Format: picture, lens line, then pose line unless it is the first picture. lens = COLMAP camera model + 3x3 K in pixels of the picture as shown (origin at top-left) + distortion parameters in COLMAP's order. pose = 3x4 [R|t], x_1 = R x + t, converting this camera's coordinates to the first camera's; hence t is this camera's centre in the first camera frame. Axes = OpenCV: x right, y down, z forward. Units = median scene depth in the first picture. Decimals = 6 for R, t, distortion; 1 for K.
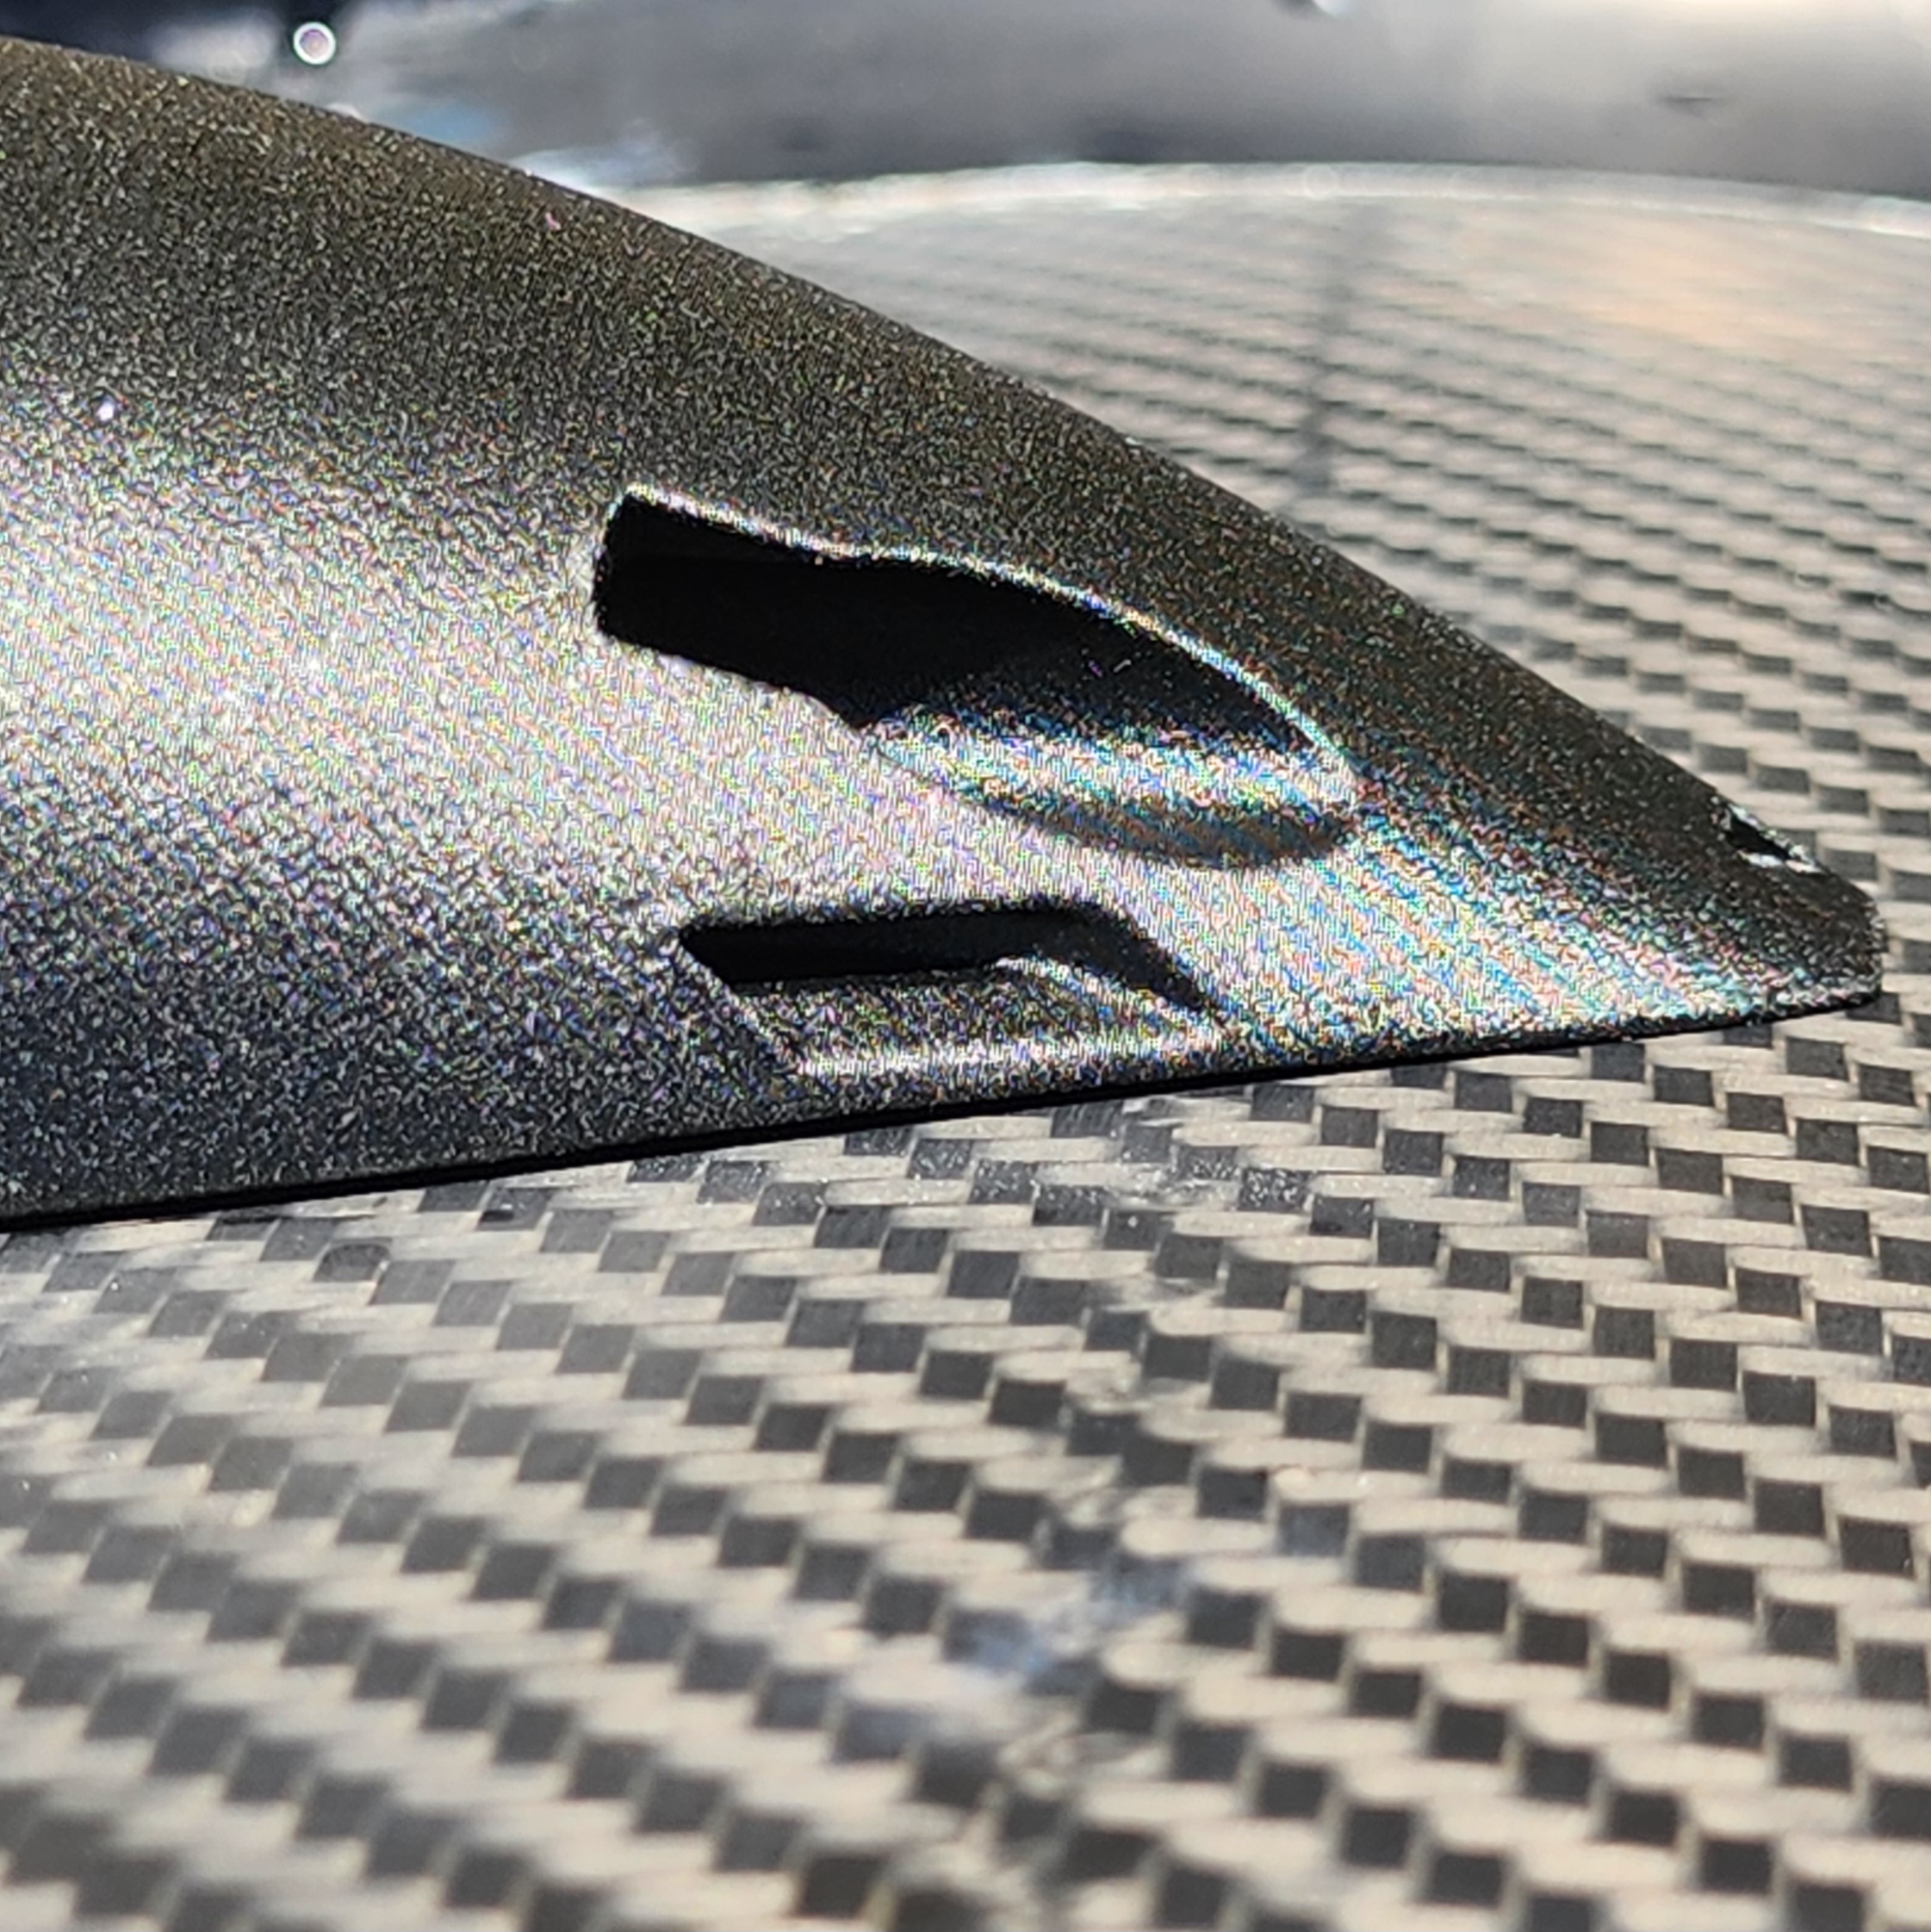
lens RADIAL K [[4162.3, 0, 965.5], [0, 4162.3, 966.0], [0, 0, 1]] dist [0.254350, -2.158296]
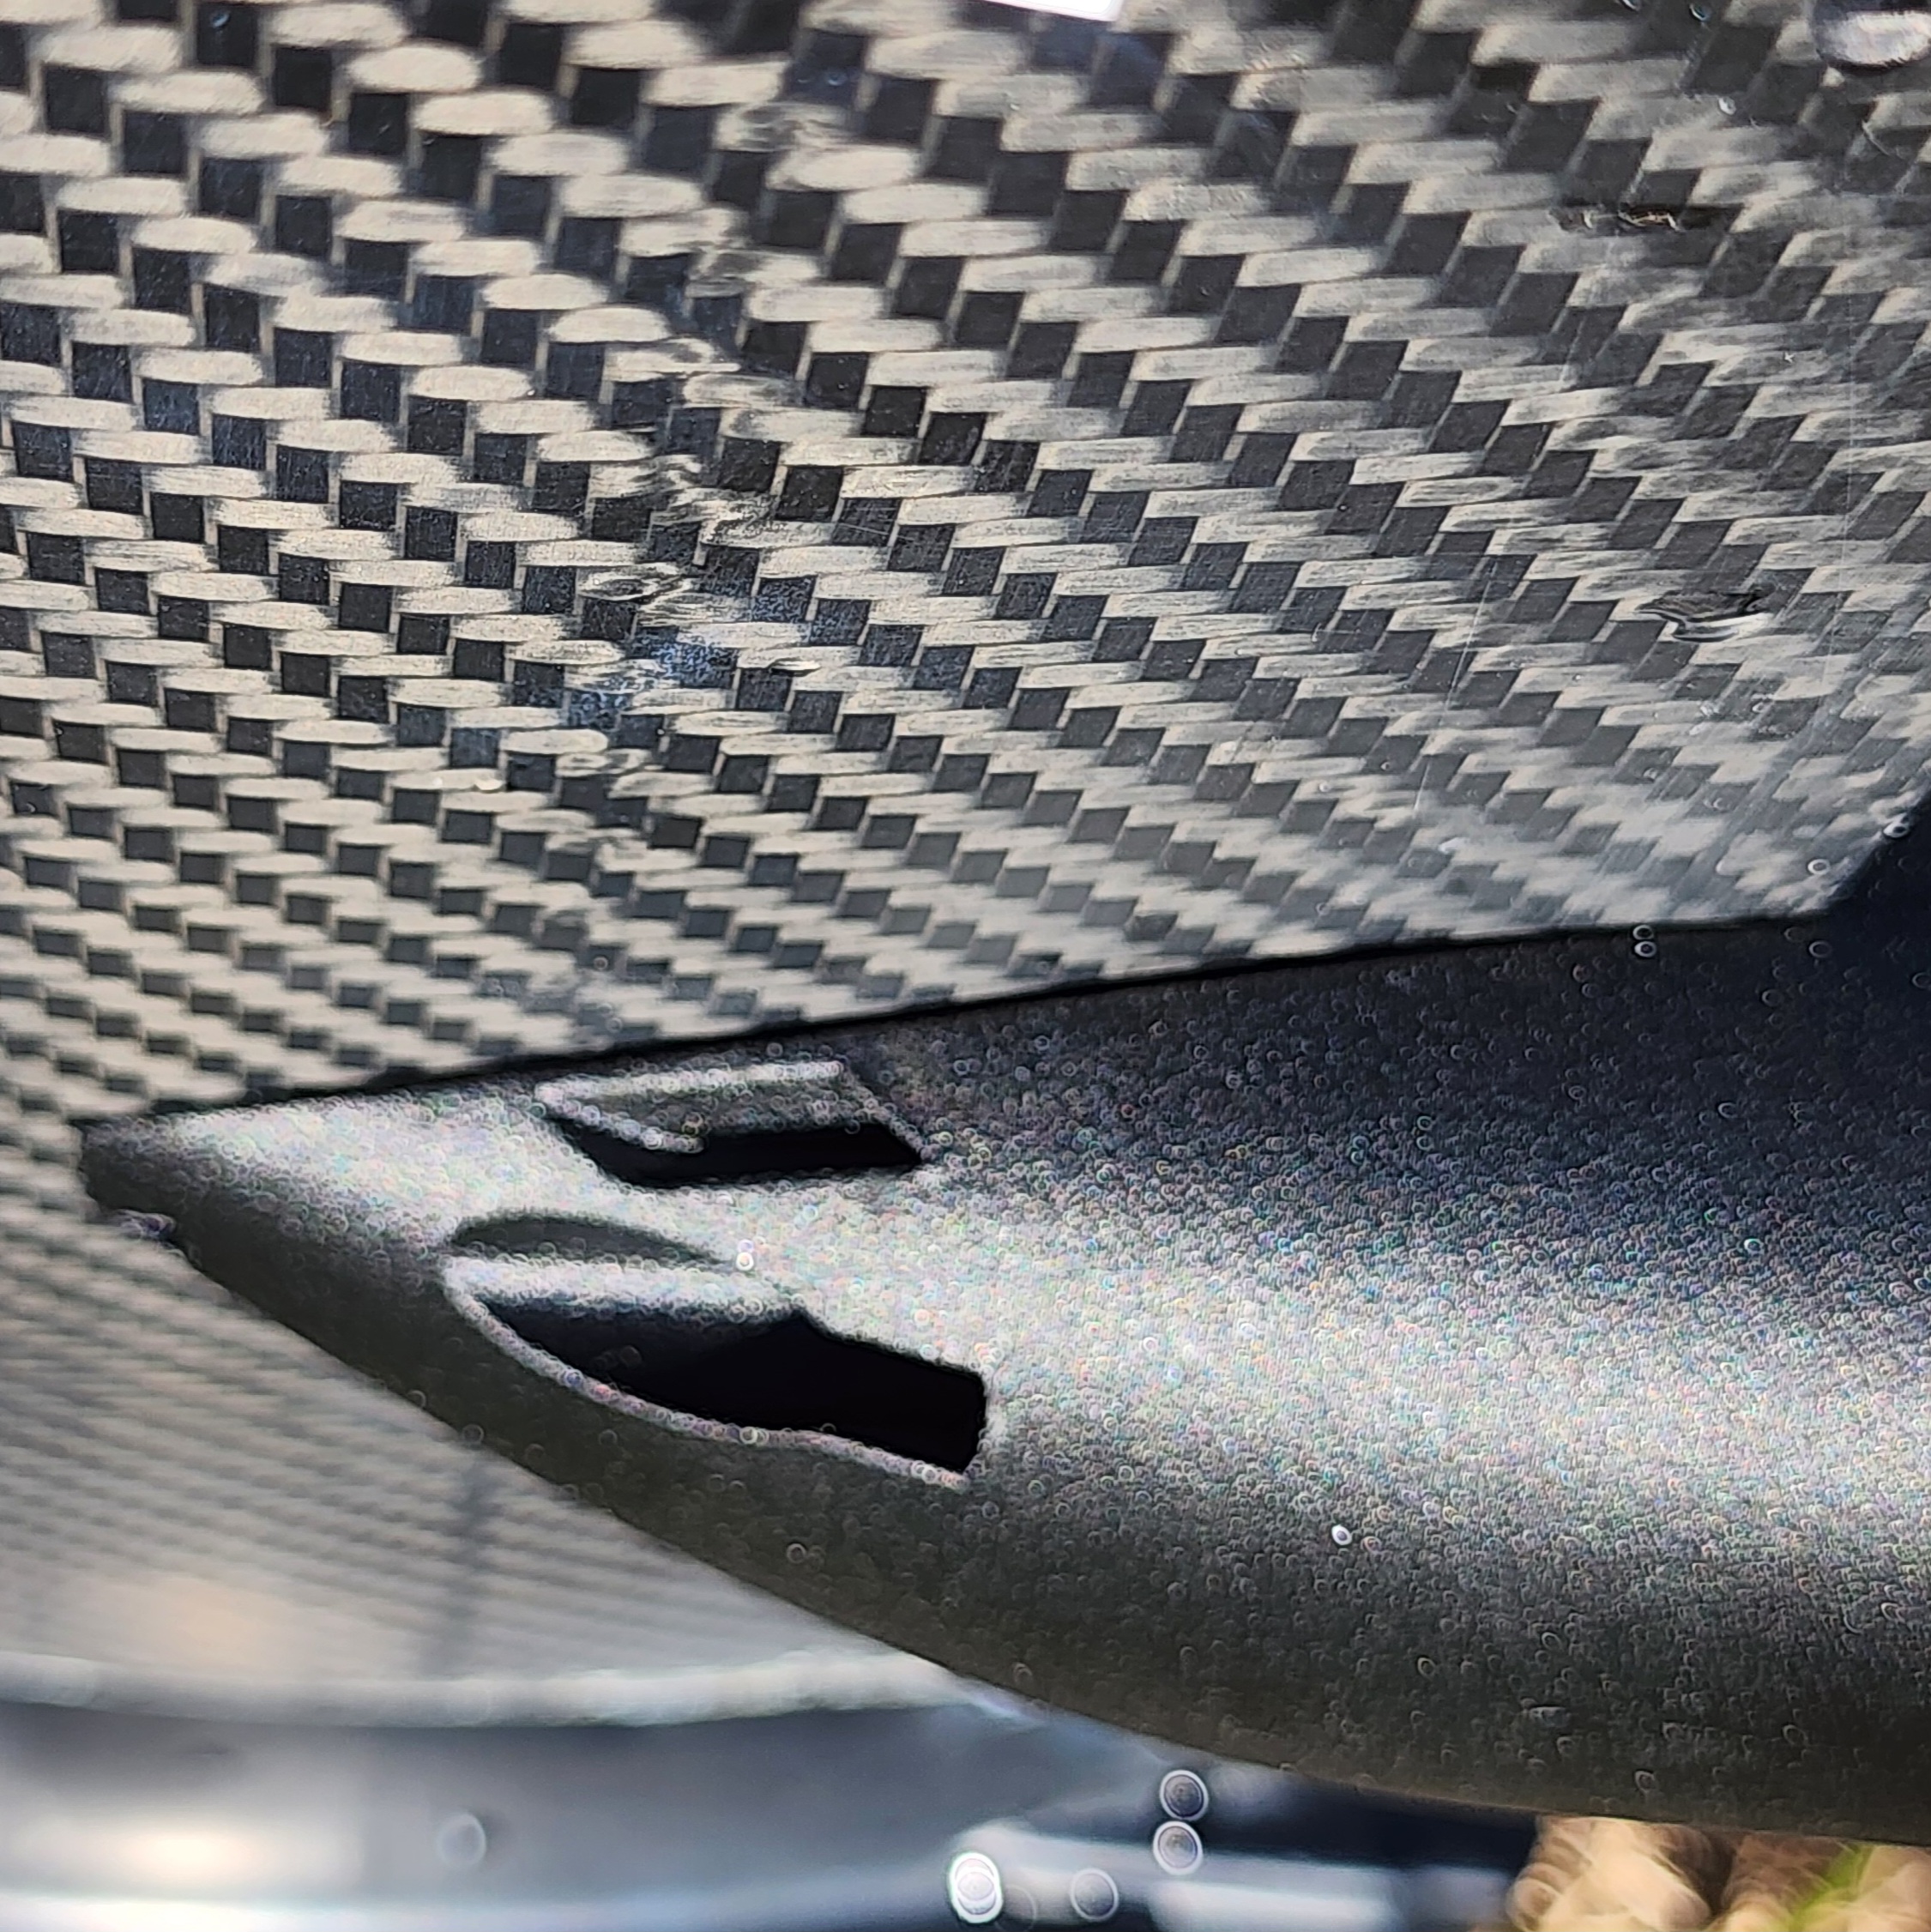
lens RADIAL K [[4162.3, 0, 965.5], [0, 4162.3, 966.0], [0, 0, 1]] dist [0.254350, -2.158296]
pose [[-0.999252, 0.013338, 0.036284, -0.134900], [-0.011727, -0.998952, 0.044254, -0.004073], [0.036837, 0.043795, 0.998361, -0.411367]]
